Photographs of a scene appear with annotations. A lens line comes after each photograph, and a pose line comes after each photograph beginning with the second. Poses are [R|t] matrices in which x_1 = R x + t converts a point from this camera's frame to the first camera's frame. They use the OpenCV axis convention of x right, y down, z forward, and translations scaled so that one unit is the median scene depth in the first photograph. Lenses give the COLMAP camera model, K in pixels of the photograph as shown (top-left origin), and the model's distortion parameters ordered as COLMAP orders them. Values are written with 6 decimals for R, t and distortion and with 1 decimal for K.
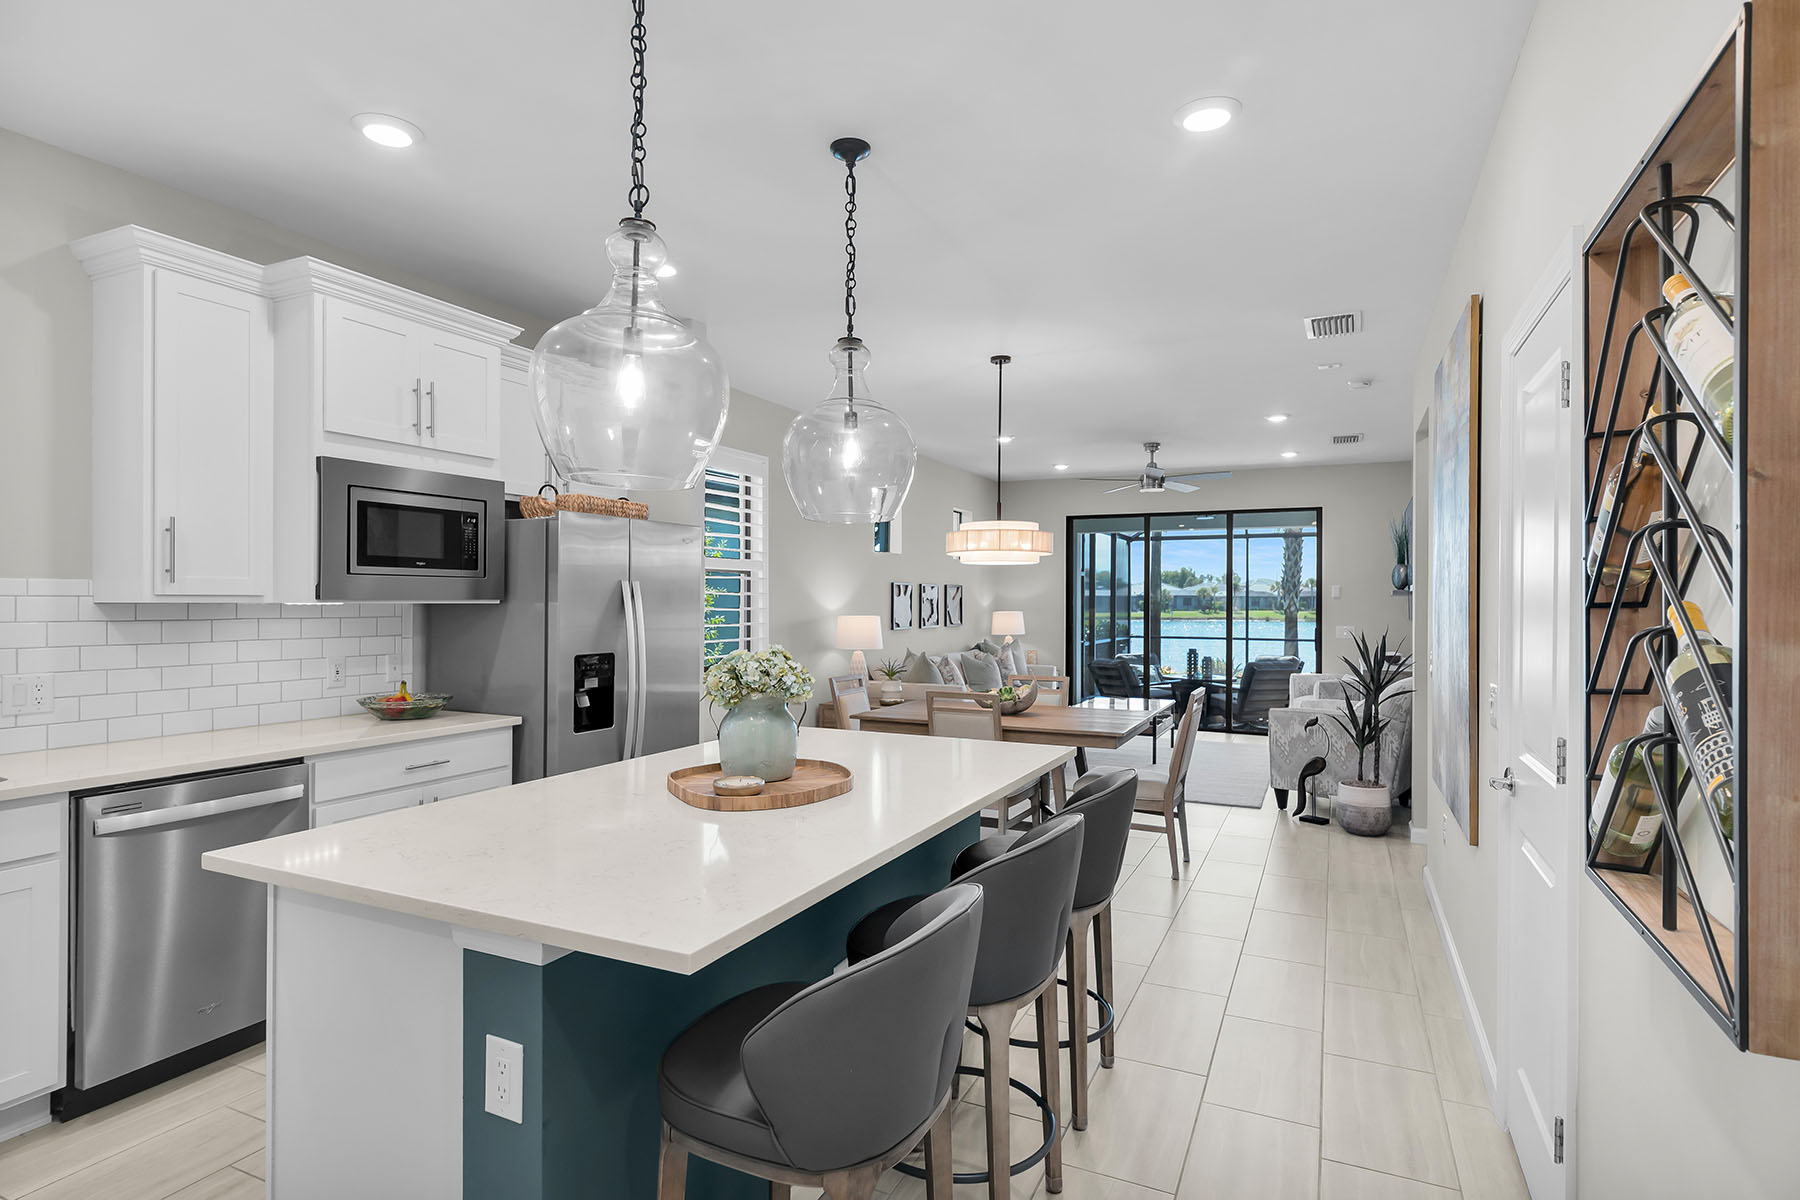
lens RADIAL K [[936.5, 0, 895.2], [0, 936.5, 603.9], [0, 0, 1]] dist [0.010620, -0.000272]
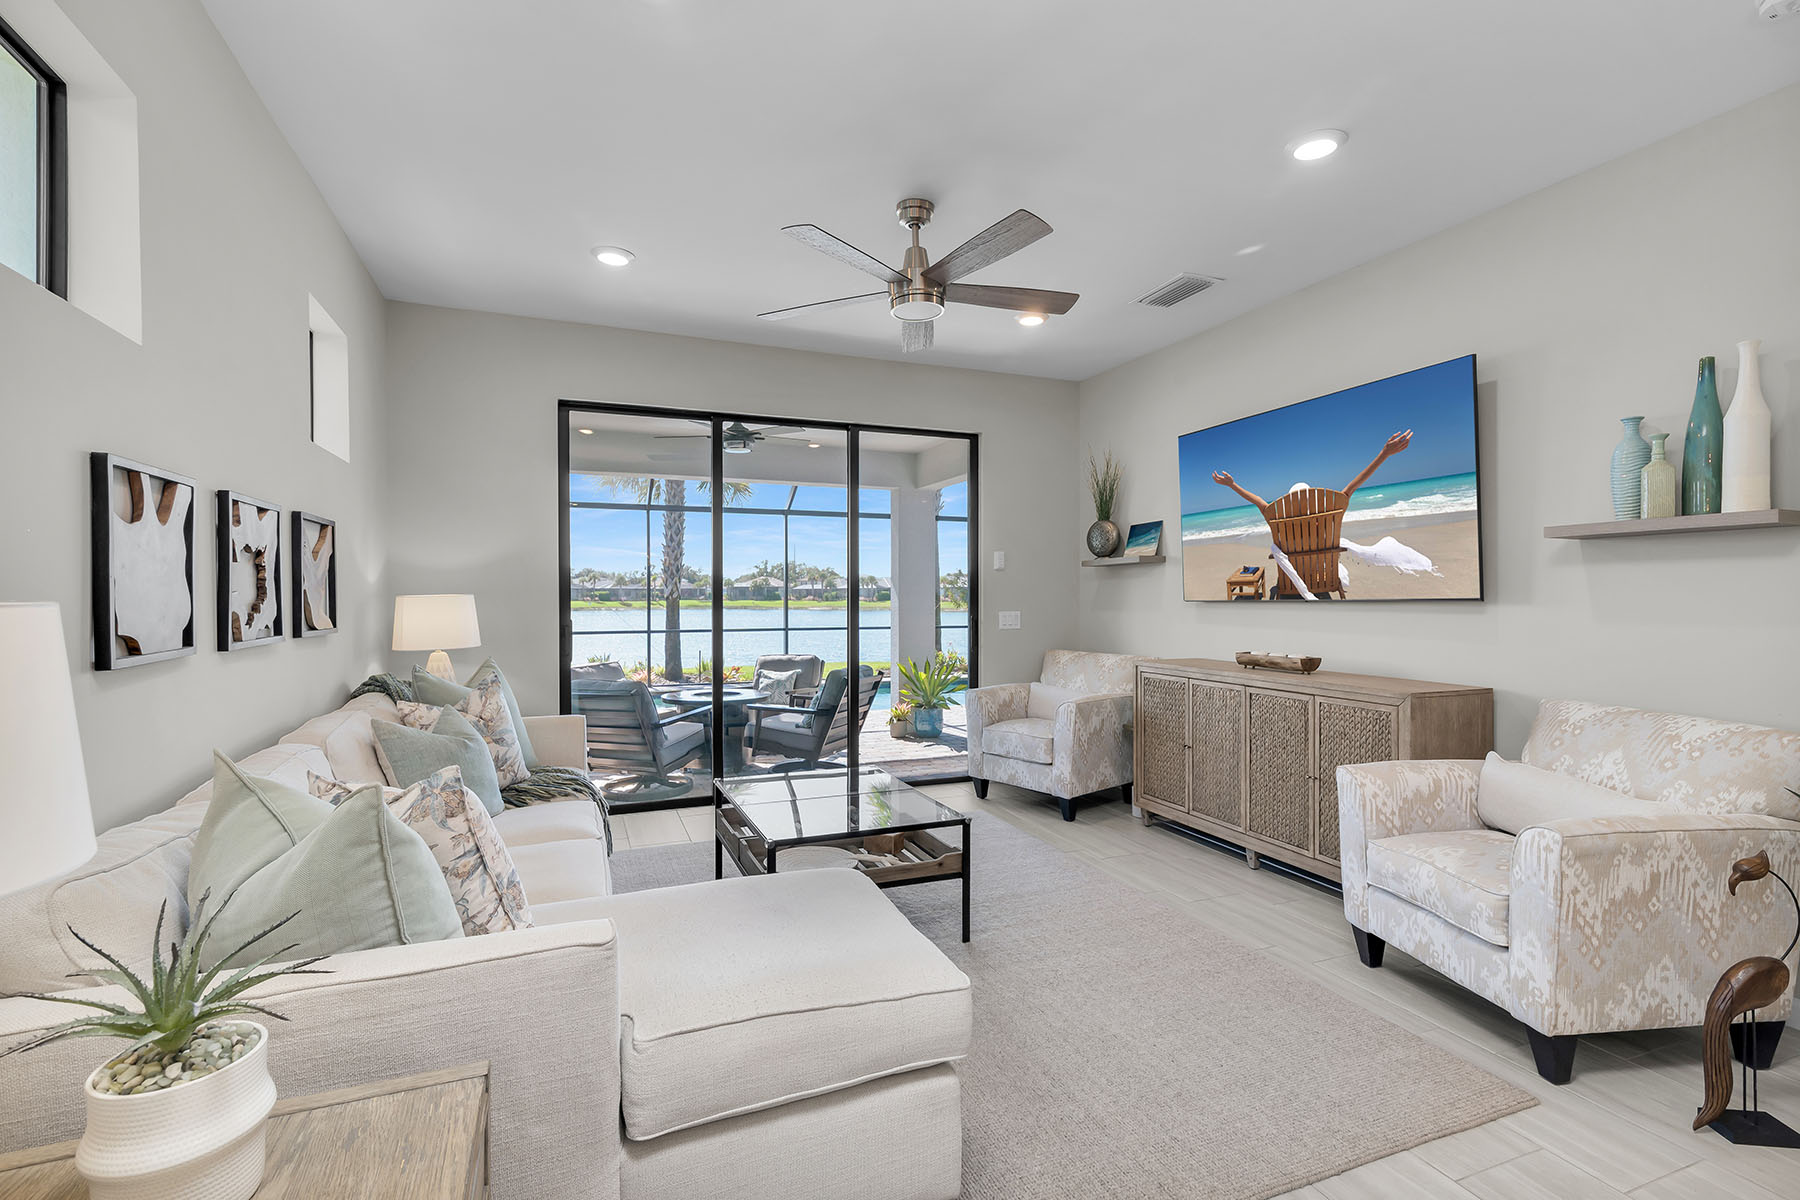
lens RADIAL K [[818.6, 0, 895.3], [0, 818.6, 598.7], [0, 0, 1]] dist [0.012781, -0.000256]
pose [[0.676484, -0.009297, 0.736398, -0.040969], [0.006755, 0.999957, 0.006418, 0.023652], [-0.736426, 0.000632, 0.676518, 1.542094]]
